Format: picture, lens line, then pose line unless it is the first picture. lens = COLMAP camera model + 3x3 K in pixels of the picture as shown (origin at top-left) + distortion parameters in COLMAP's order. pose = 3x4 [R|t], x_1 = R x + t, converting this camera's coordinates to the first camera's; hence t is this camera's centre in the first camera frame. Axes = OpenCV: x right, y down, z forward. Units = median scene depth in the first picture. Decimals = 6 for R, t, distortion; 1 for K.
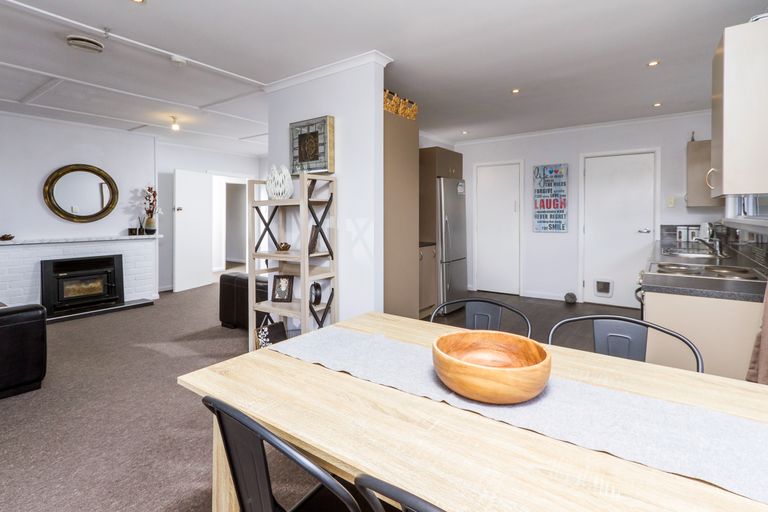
lens RADIAL K [[381.1, 0, 395.4], [0, 381.1, 214.7], [0, 0, 1]] dist [0.017906, 0.000127]
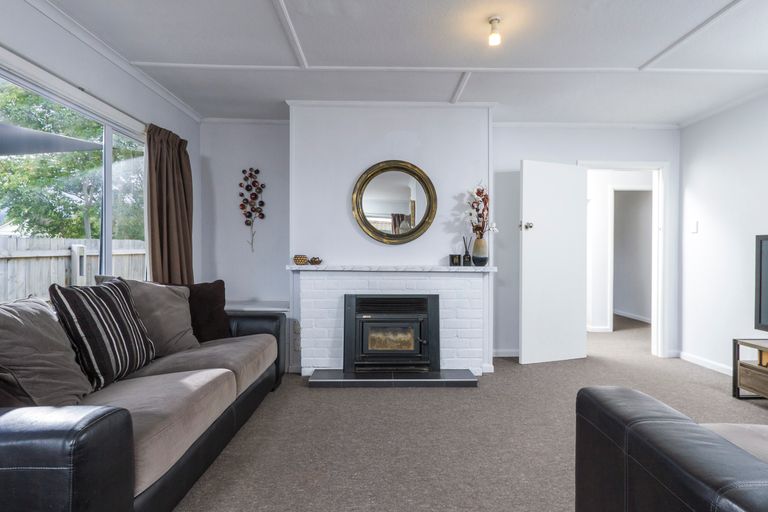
lens RADIAL K [[394.5, 0, 383.5], [0, 394.5, 250.3], [0, 0, 1]] dist [0.002165, -0.000083]
pose [[0.579008, 0.001713, -0.815320, -0.225721], [-0.007941, 0.999962, -0.003539, 0.031869], [0.815283, 0.008523, 0.578999, 0.537470]]
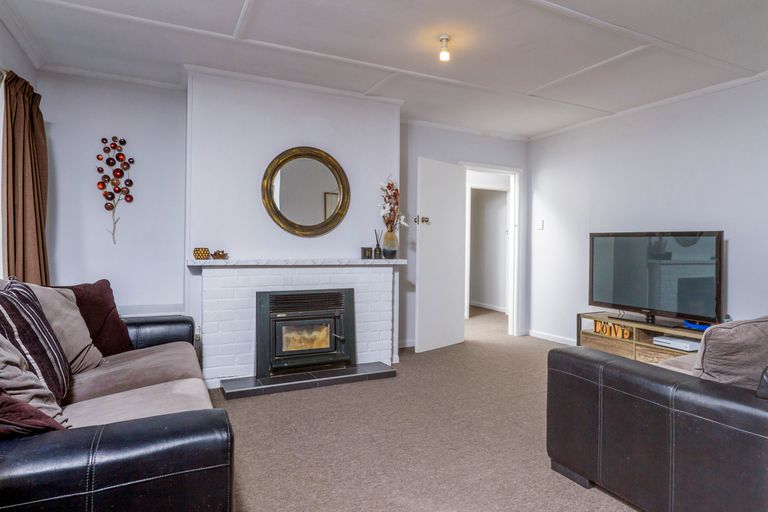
lens RADIAL K [[459.0, 0, 385.9], [0, 459.0, 237.6], [0, 0, 1]] dist [-0.004434, -0.000945]
pose [[0.874494, 0.002761, -0.485029, -0.297827], [-0.012308, 0.999788, -0.016498, 0.031573], [0.484881, 0.020397, 0.874342, 0.364204]]
